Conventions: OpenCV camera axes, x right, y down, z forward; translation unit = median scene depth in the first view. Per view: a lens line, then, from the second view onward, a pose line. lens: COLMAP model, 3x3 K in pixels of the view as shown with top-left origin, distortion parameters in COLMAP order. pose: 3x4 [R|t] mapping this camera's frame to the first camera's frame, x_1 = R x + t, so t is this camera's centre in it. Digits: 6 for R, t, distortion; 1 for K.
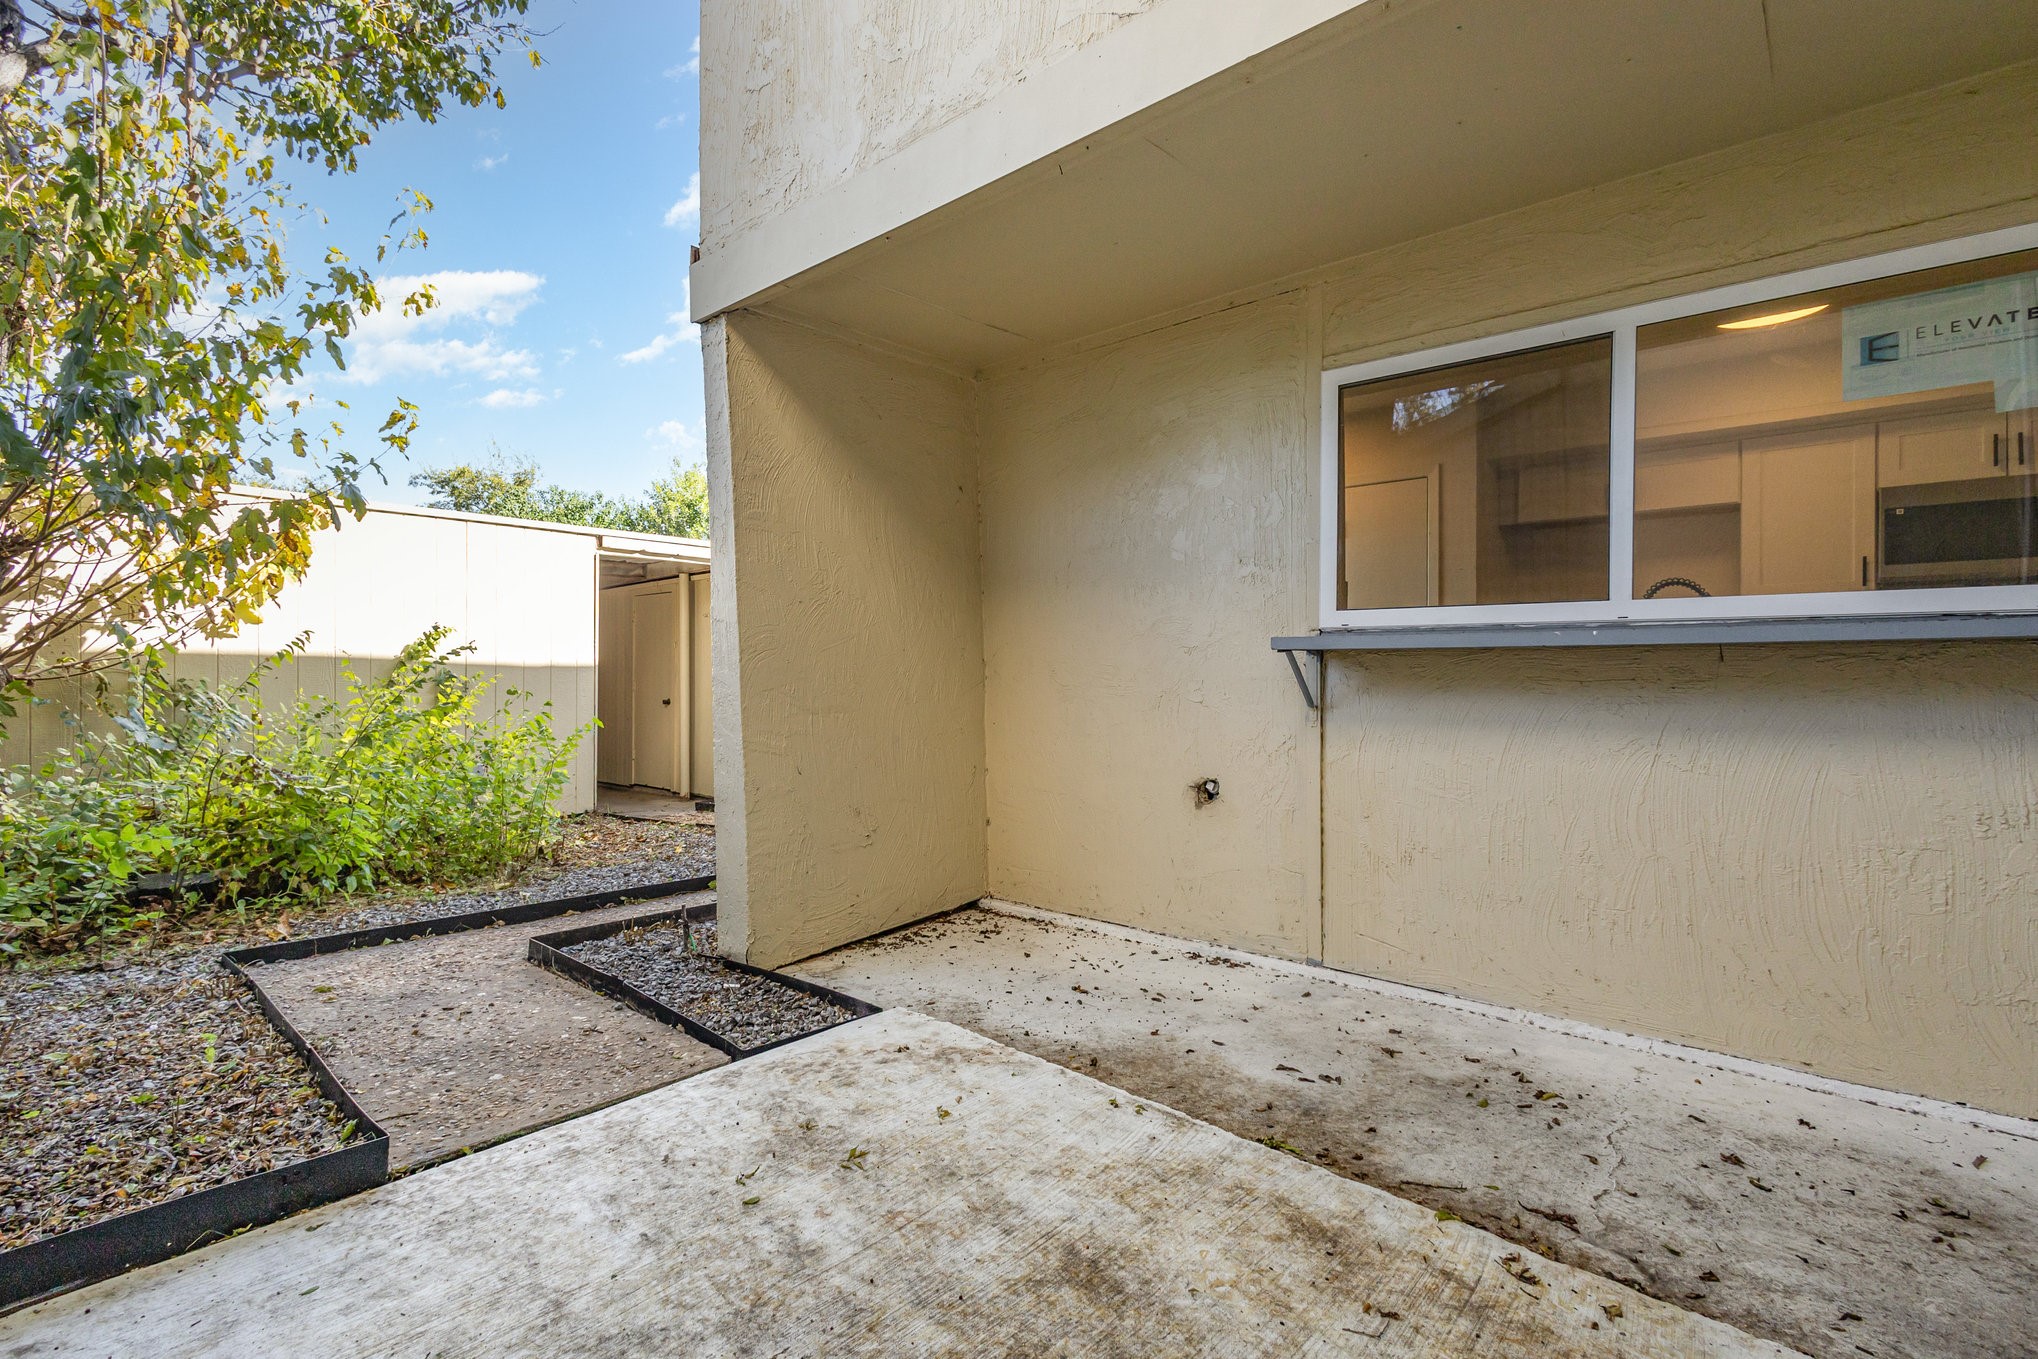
lens RADIAL K [[938.7, 0, 1021.0], [0, 938.7, 667.0], [0, 0, 1]] dist [0.013623, -0.006818]
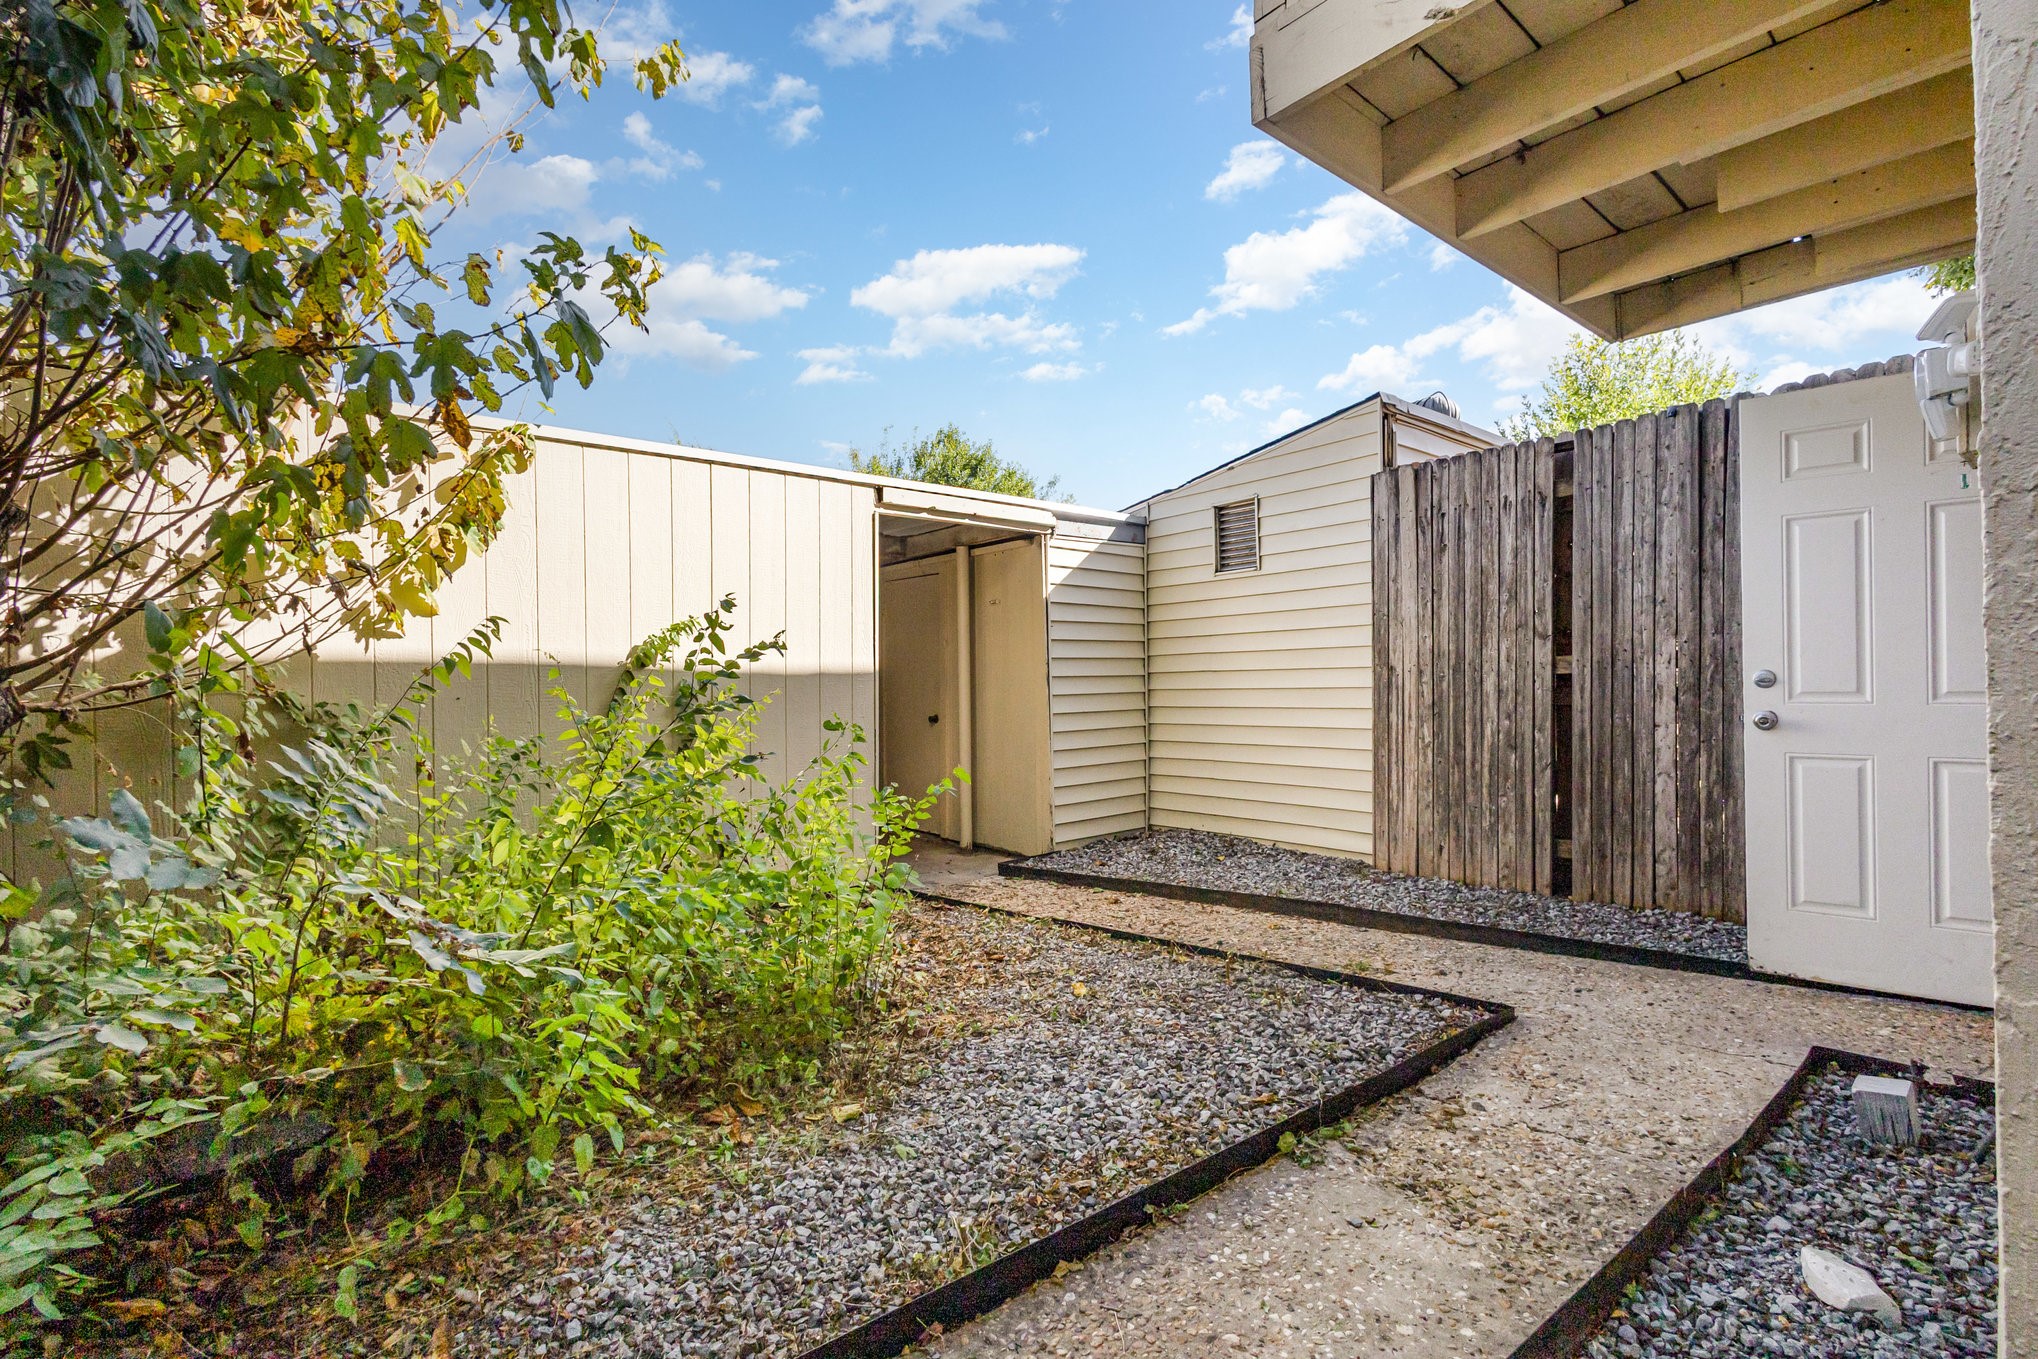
lens RADIAL K [[938.7, 0, 1021.0], [0, 938.7, 667.0], [0, 0, 1]] dist [0.013623, -0.006818]
pose [[0.988697, -0.012040, -0.149443, -0.314369], [0.012021, 0.999927, -0.001032, -0.004825], [0.149444, -0.000776, 0.988770, 0.425647]]
